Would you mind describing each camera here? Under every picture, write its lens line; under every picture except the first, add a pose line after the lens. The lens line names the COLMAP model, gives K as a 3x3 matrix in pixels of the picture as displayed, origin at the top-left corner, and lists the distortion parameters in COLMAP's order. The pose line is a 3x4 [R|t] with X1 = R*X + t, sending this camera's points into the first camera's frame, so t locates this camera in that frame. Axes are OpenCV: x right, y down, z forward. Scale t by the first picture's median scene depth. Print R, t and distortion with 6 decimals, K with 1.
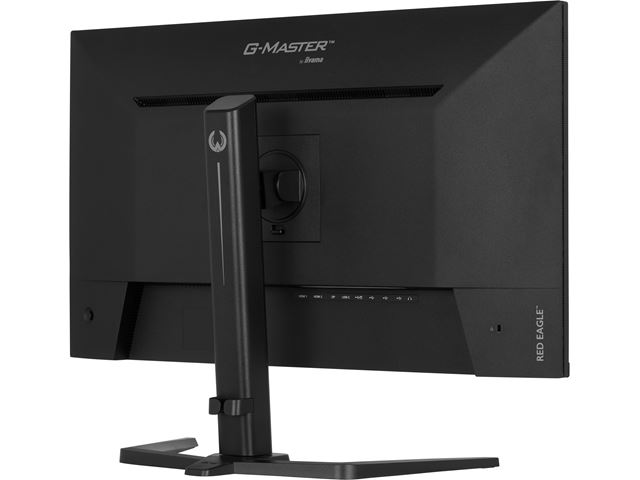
lens RADIAL K [[2280.0, 0, 321.9], [0, 2280.0, 245.7], [0, 0, 1]] dist [-0.014336, 0.000000]
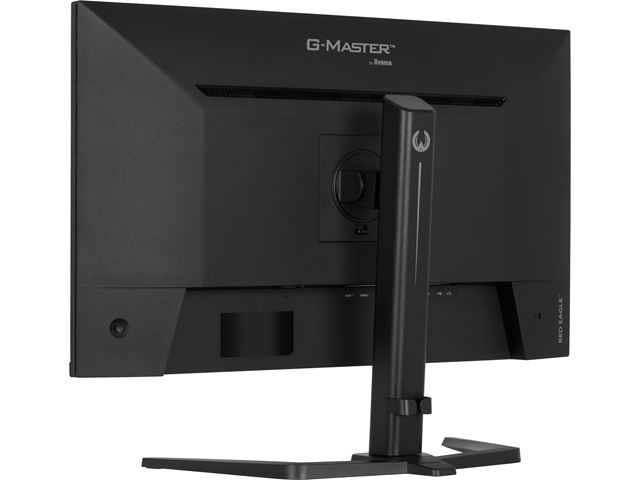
lens RADIAL K [[2280.0, 0, 318.8], [0, 2280.0, 239.6], [0, 0, 1]] dist [-0.014336, 0.000000]
pose [[0.371979, -0.007394, 0.928212, -0.963400], [0.009386, 0.999947, 0.004203, -0.007045], [-0.928194, 0.007149, 0.372029, 0.651711]]
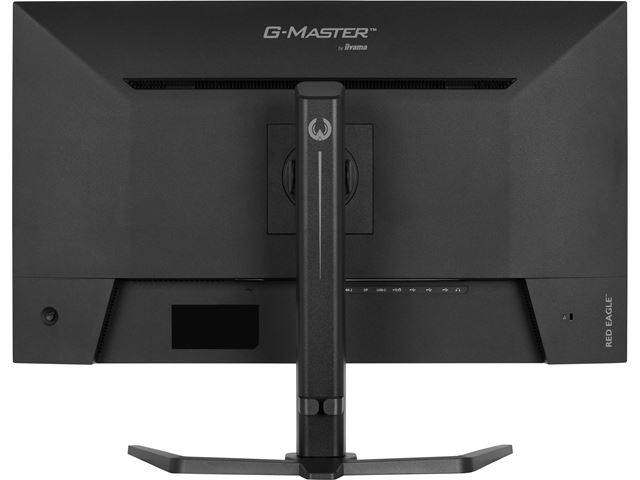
lens RADIAL K [[2280.0, 0, 320.7], [0, 2280.0, 234.0], [0, 0, 1]] dist [-0.014336, 0.000000]
pose [[0.825364, -0.006176, 0.564567, -0.568965], [0.006230, 0.999979, 0.001832, -0.003558], [-0.564567, 0.002005, 0.825385, 0.205725]]
